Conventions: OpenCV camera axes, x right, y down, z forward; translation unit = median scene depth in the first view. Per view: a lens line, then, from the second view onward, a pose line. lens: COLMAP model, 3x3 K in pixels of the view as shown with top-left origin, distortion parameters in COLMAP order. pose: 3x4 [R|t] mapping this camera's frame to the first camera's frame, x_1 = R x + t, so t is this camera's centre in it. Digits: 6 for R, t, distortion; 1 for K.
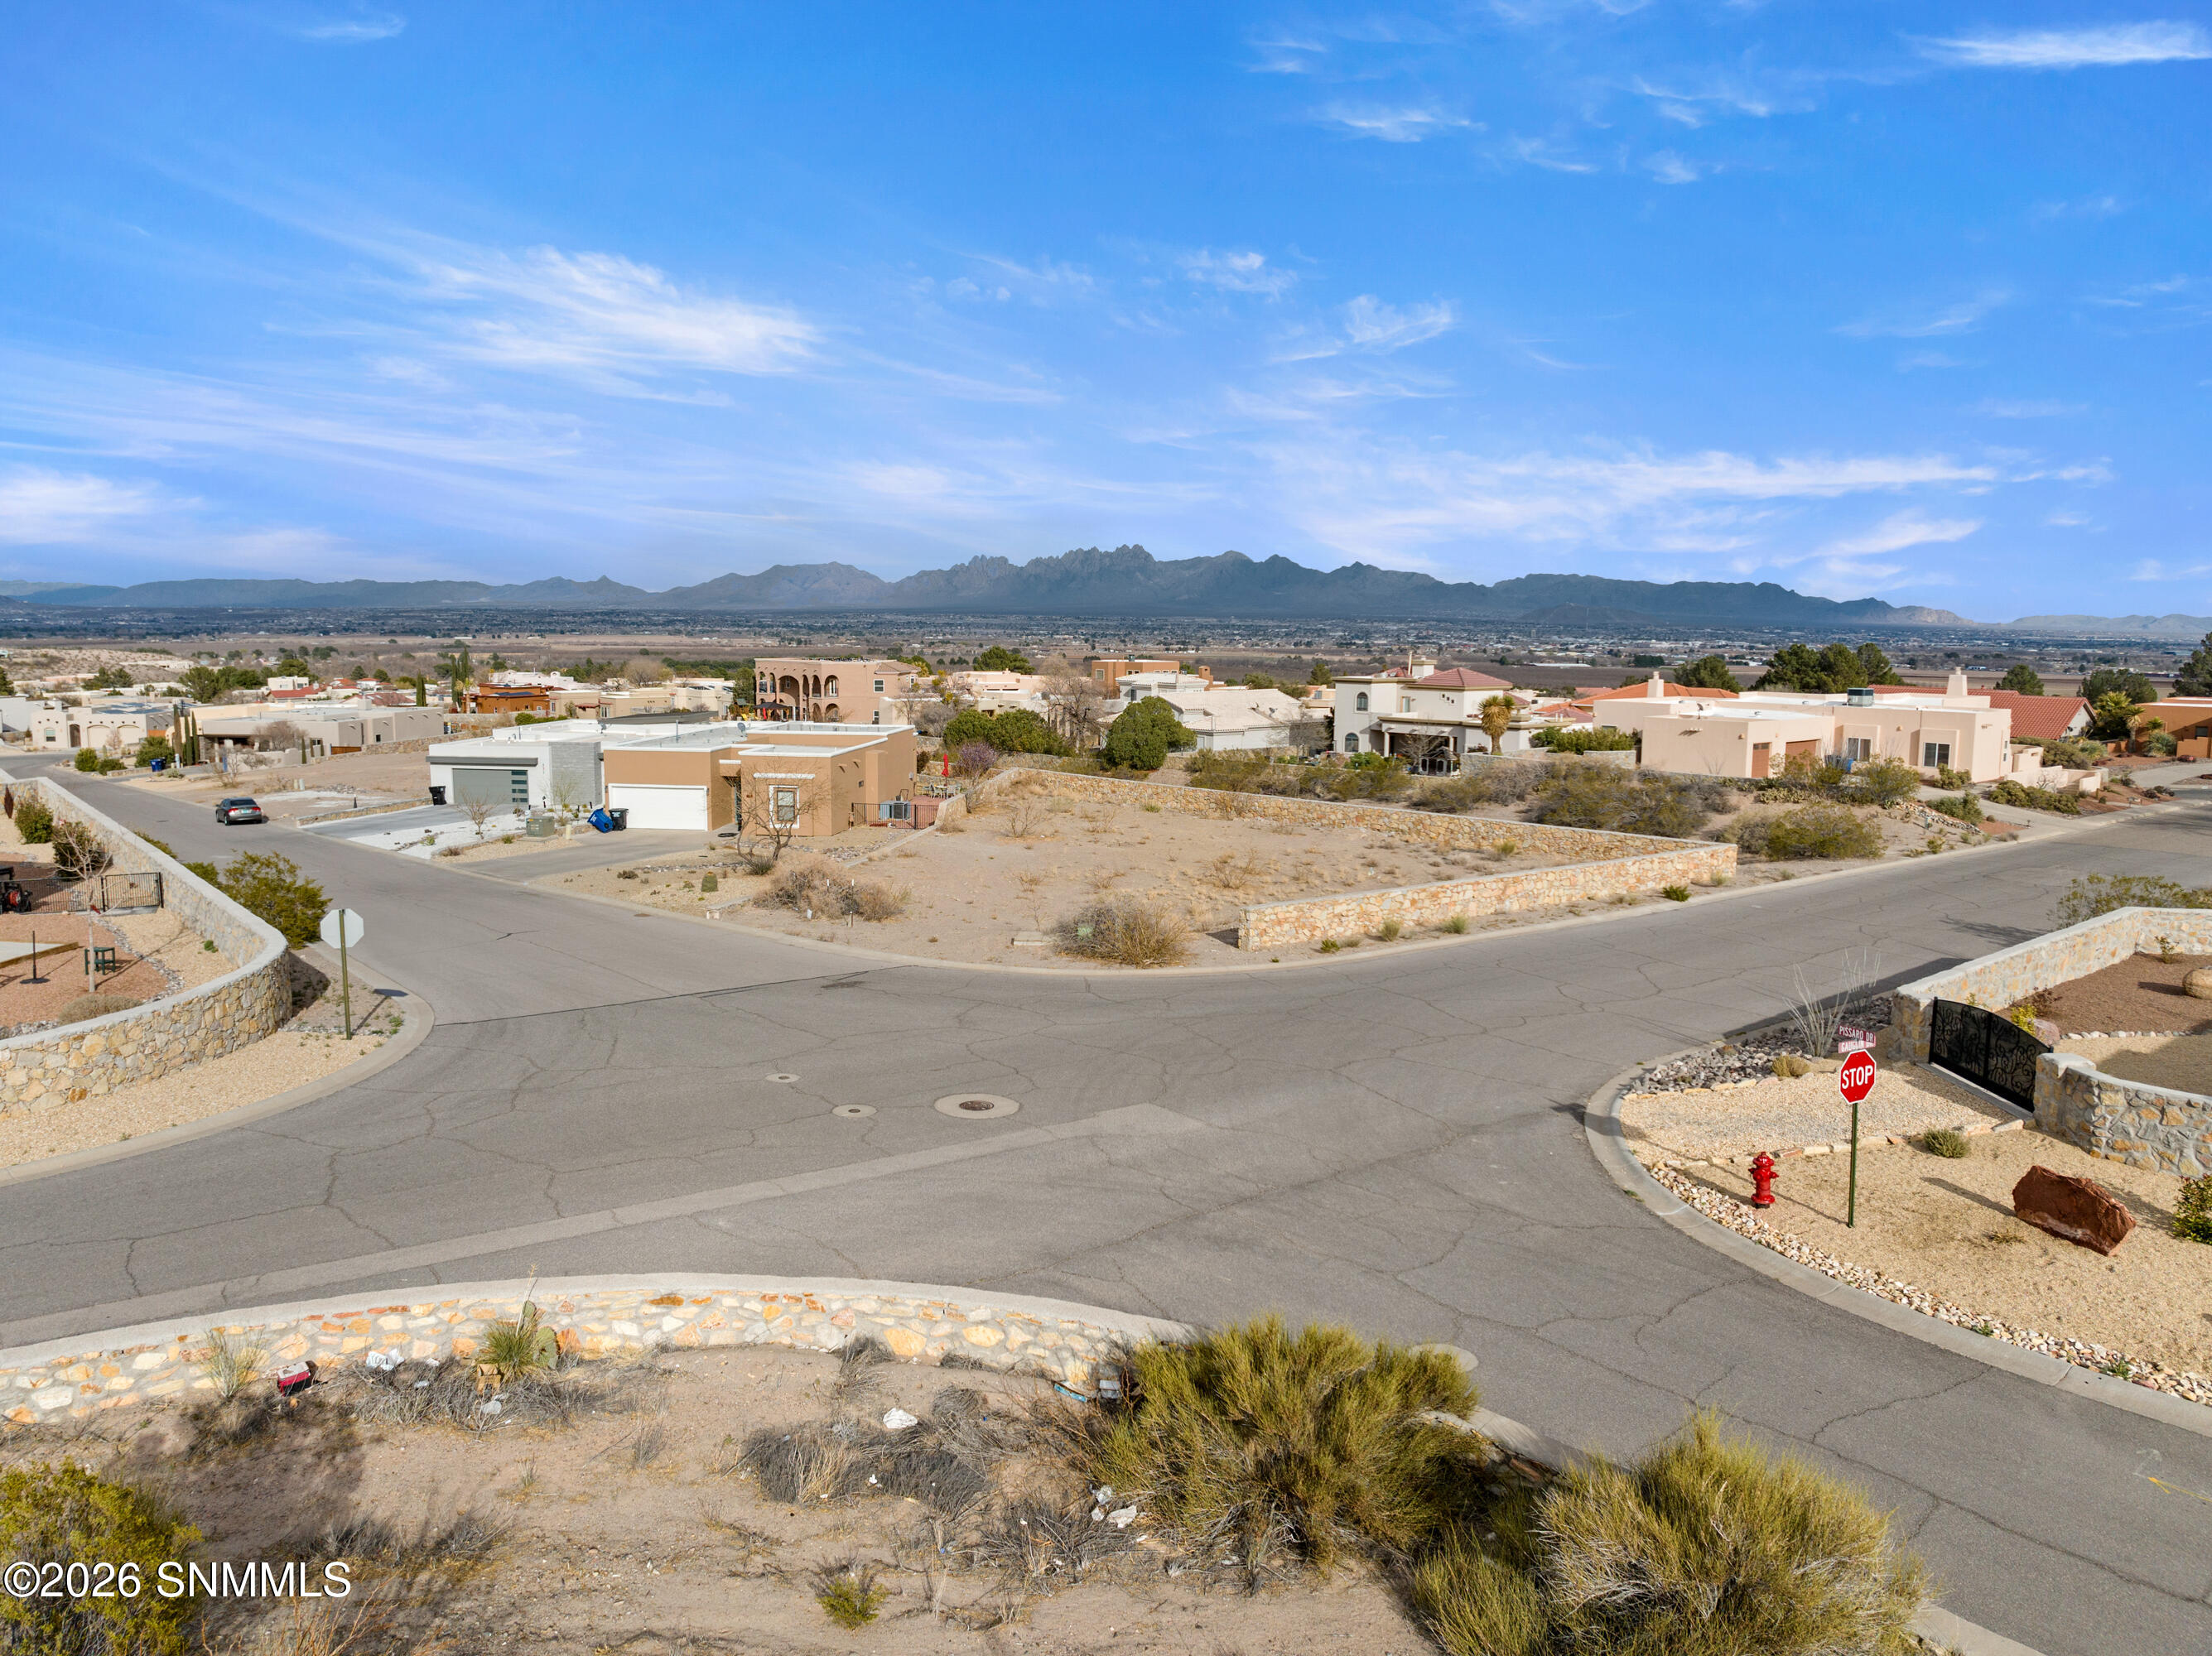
lens RADIAL K [[1555.6, 0, 1117.0], [0, 1555.6, 815.6], [0, 0, 1]] dist [-0.041439, 0.007271]
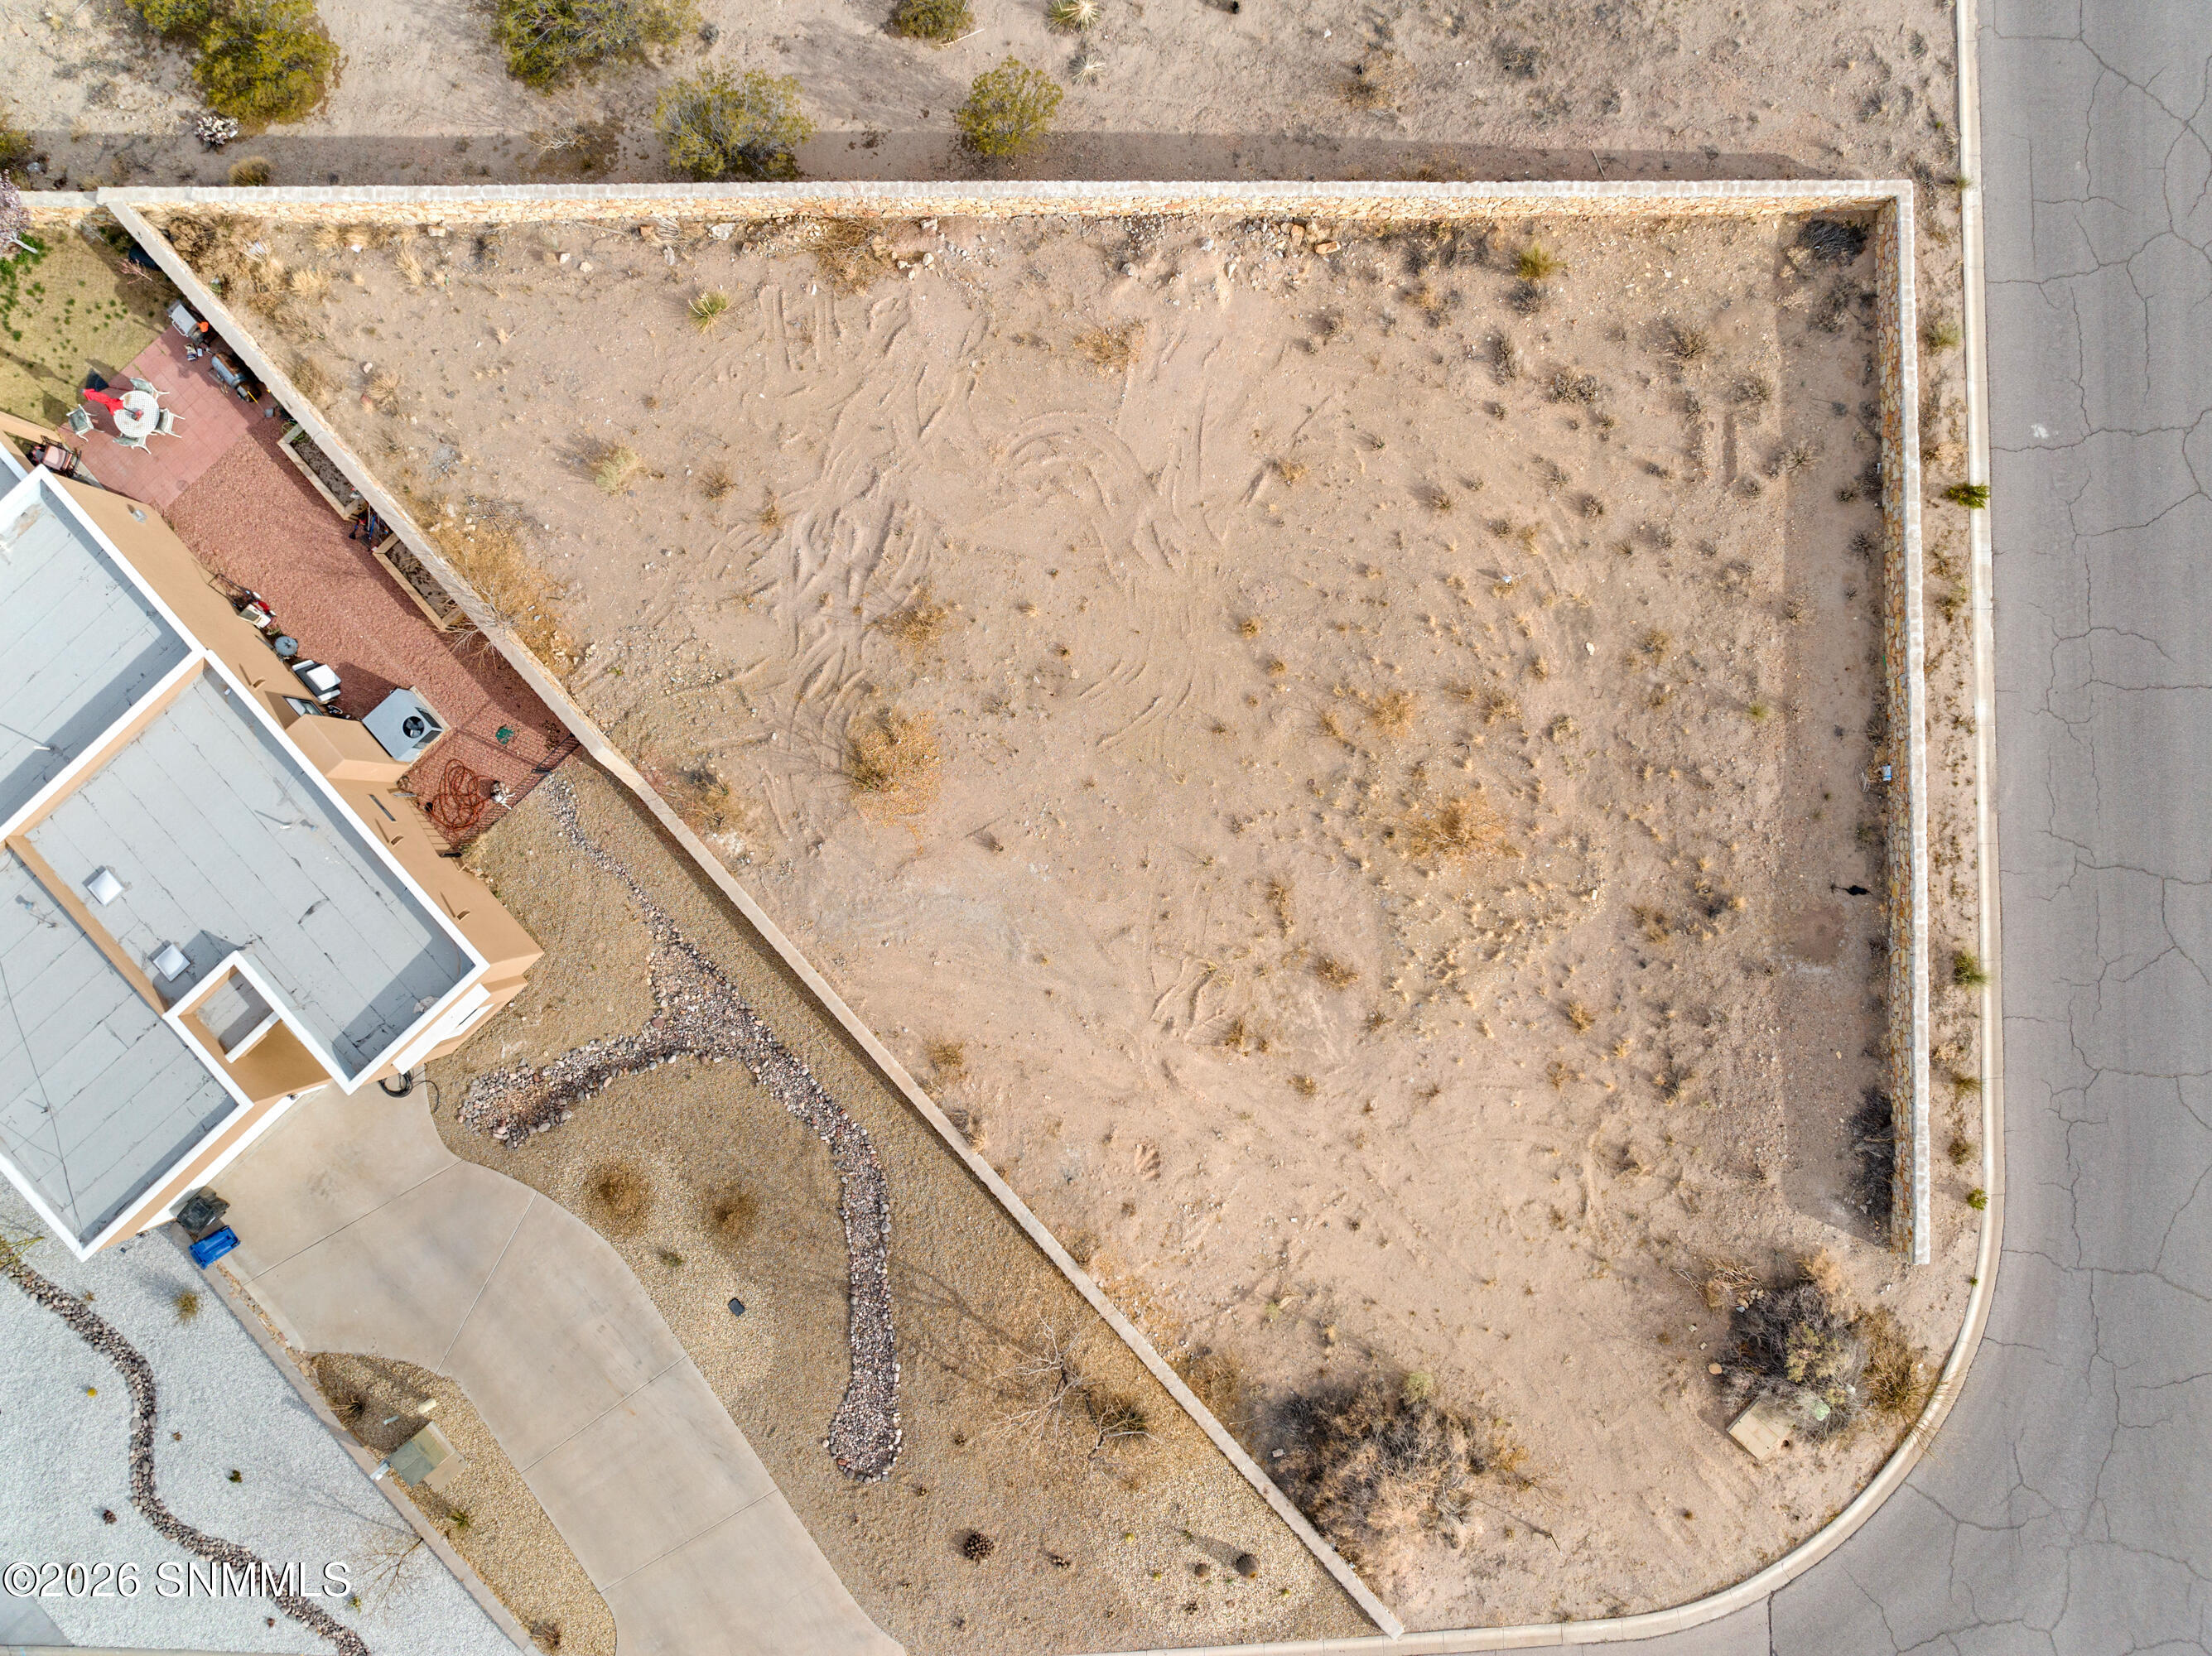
lens RADIAL K [[1555.6, 0, 1115.2], [0, 1555.6, 787.1], [0, 0, 1]] dist [-0.041439, 0.007271]
pose [[0.655103, -0.755526, -0.004510, -0.005709], [0.100461, 0.081189, 0.991623, -0.498180], [-0.748831, -0.650068, 0.129088, 0.793347]]
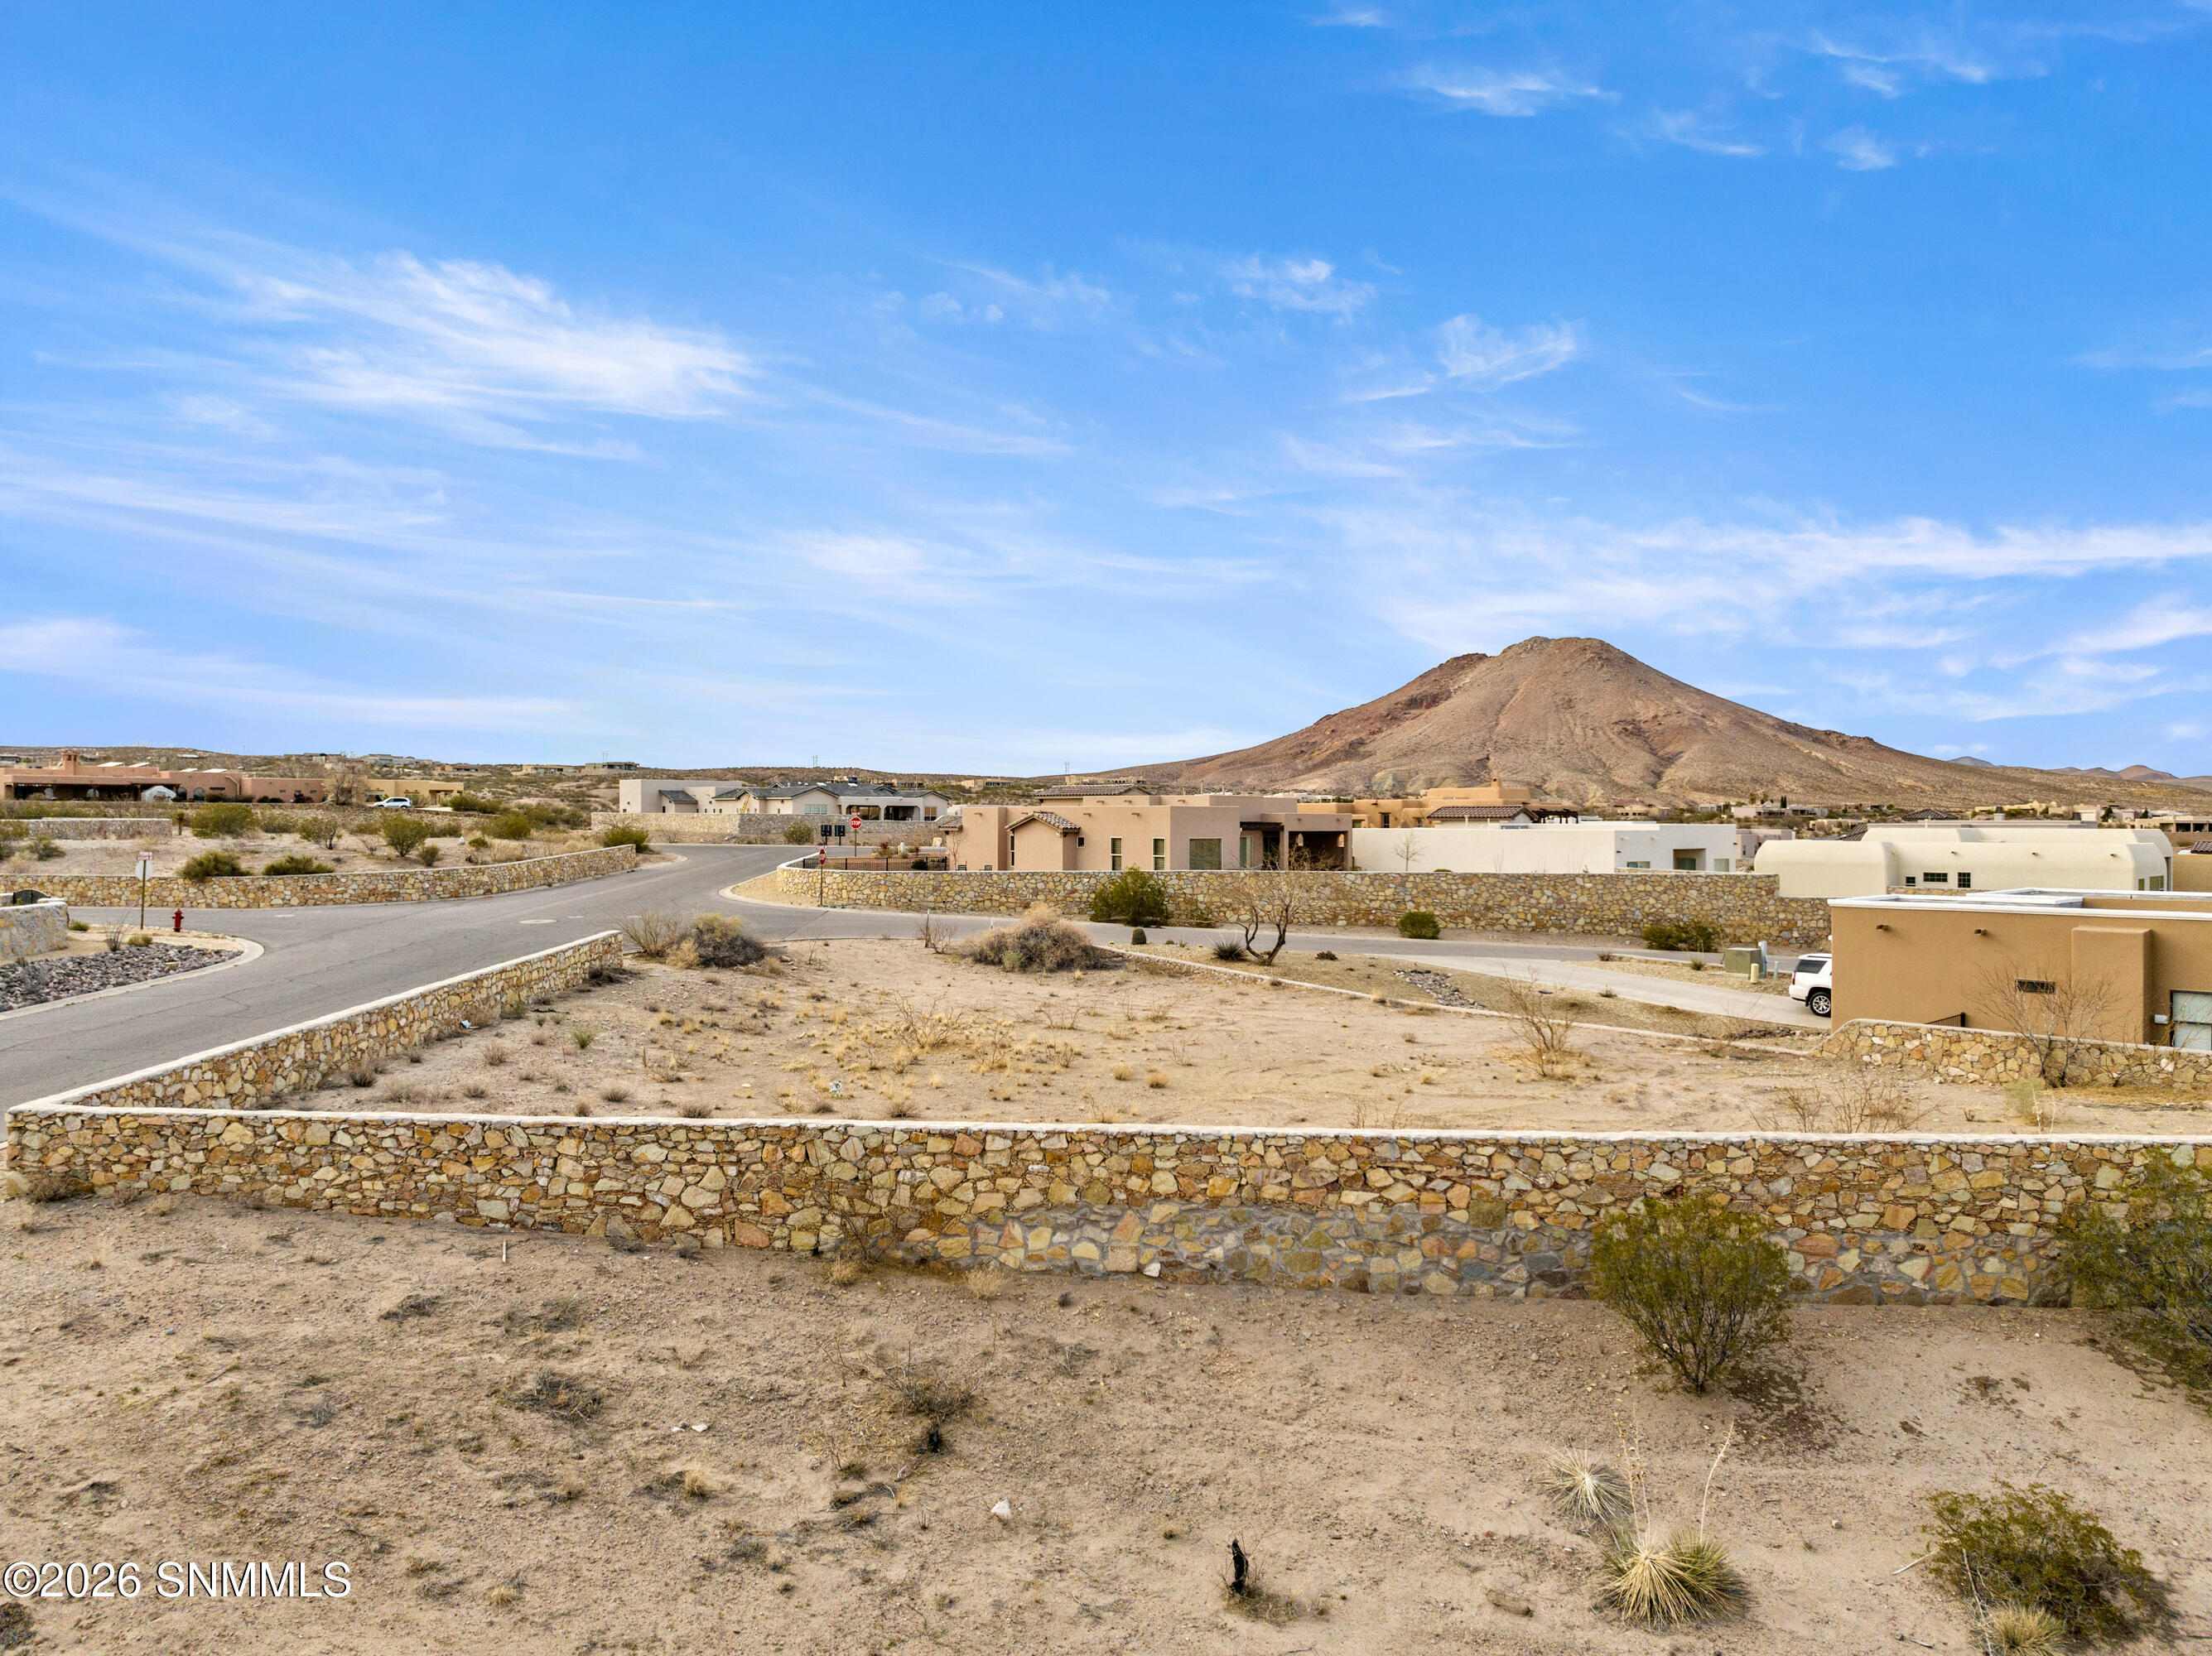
lens RADIAL K [[1555.6, 0, 1111.2], [0, 1555.6, 798.9], [0, 0, 1]] dist [-0.041439, 0.007271]
pose [[-0.649868, -0.022775, -0.759706, 0.400007], [-0.103673, 0.992865, 0.058919, -0.079483], [0.752943, 0.117051, -0.647592, 1.122125]]
